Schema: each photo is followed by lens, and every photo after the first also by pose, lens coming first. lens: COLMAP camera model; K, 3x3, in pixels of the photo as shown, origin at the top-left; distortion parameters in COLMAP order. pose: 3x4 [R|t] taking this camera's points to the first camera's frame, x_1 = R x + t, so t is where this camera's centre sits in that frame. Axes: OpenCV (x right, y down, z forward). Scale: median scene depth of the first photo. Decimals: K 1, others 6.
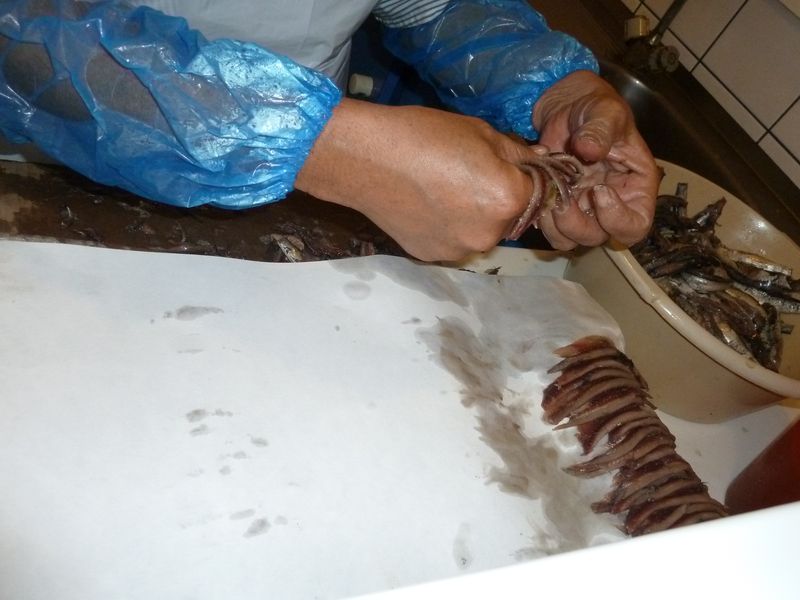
lens RADIAL K [[707.4, 0, 401.4], [0, 707.4, 298.4], [0, 0, 1]] dist [-0.054864, 0.010617]
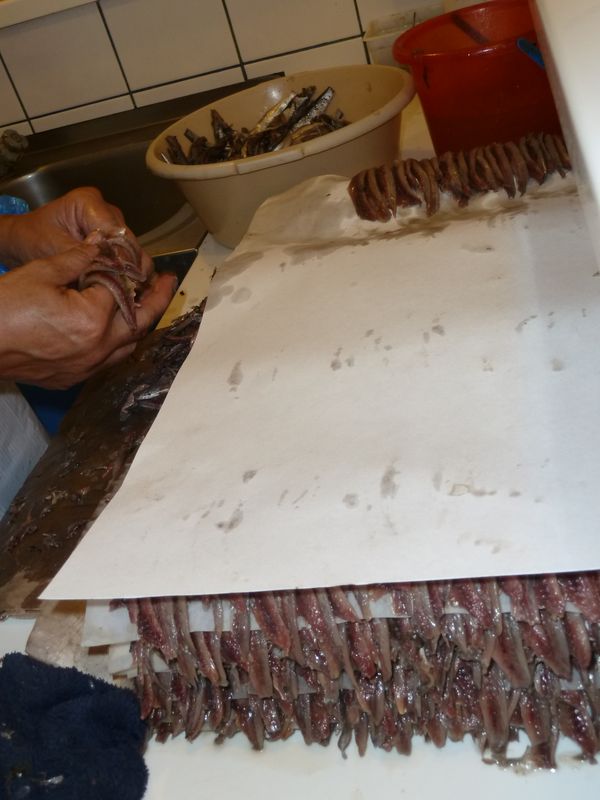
lens RADIAL K [[869.5, 0, 301.1], [0, 869.5, 400.4], [0, 0, 1]] dist [-0.049117, 0.000000]
pose [[0.319349, -0.864052, 0.389140, -0.451752], [0.900479, 0.404619, 0.159441, -0.050160], [-0.295219, 0.299495, 0.907275, -0.161421]]
